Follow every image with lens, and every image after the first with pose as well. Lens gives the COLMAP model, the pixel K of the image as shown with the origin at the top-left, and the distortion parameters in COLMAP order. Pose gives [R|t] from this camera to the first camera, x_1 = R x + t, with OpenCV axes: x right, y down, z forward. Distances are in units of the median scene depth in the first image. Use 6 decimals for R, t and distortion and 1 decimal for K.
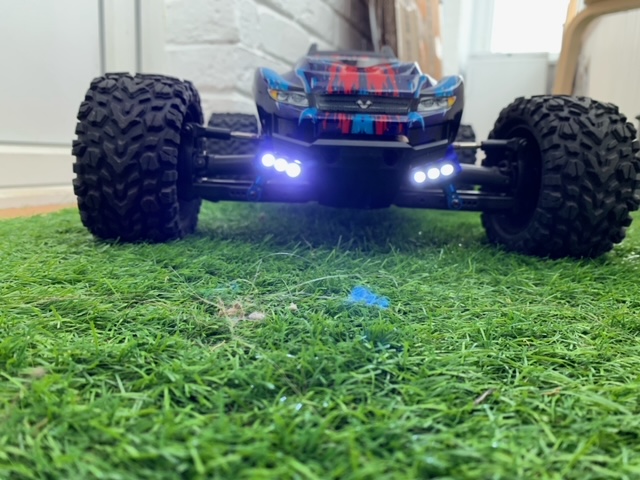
lens RADIAL K [[485.5, 0, 321.1], [0, 485.5, 243.0], [0, 0, 1]] dist [-0.014431, 0.006313]
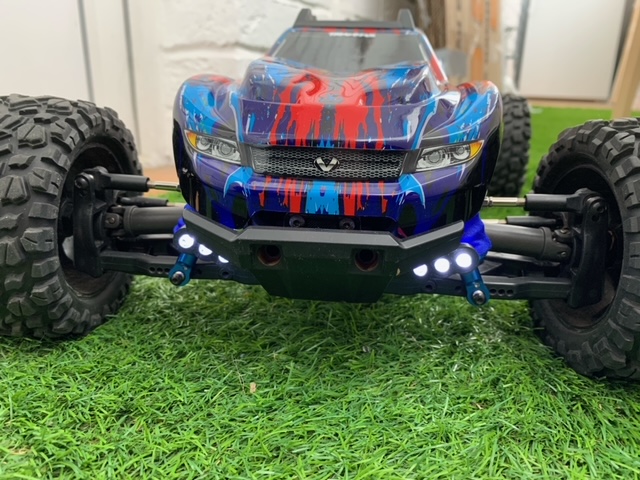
lens RADIAL K [[485.5, 0, 321.9], [0, 485.5, 239.0], [0, 0, 1]] dist [-0.014431, 0.006313]
pose [[0.995170, 0.015294, -0.096973, 0.141507], [-0.001559, 0.990127, 0.140161, -0.274299], [0.098159, -0.139333, 0.985369, 0.376103]]
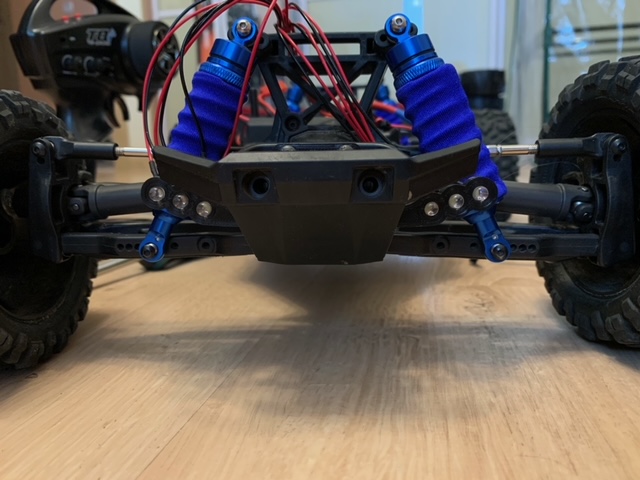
lens RADIAL K [[485.5, 0, 318.7], [0, 485.5, 244.1], [0, 0, 1]] dist [-0.014431, 0.006313]
pose [[0.997425, -0.036618, -0.061664, 0.112844], [0.035040, 0.999035, -0.026484, -0.091611], [0.062574, 0.024255, 0.997746, 0.458483]]
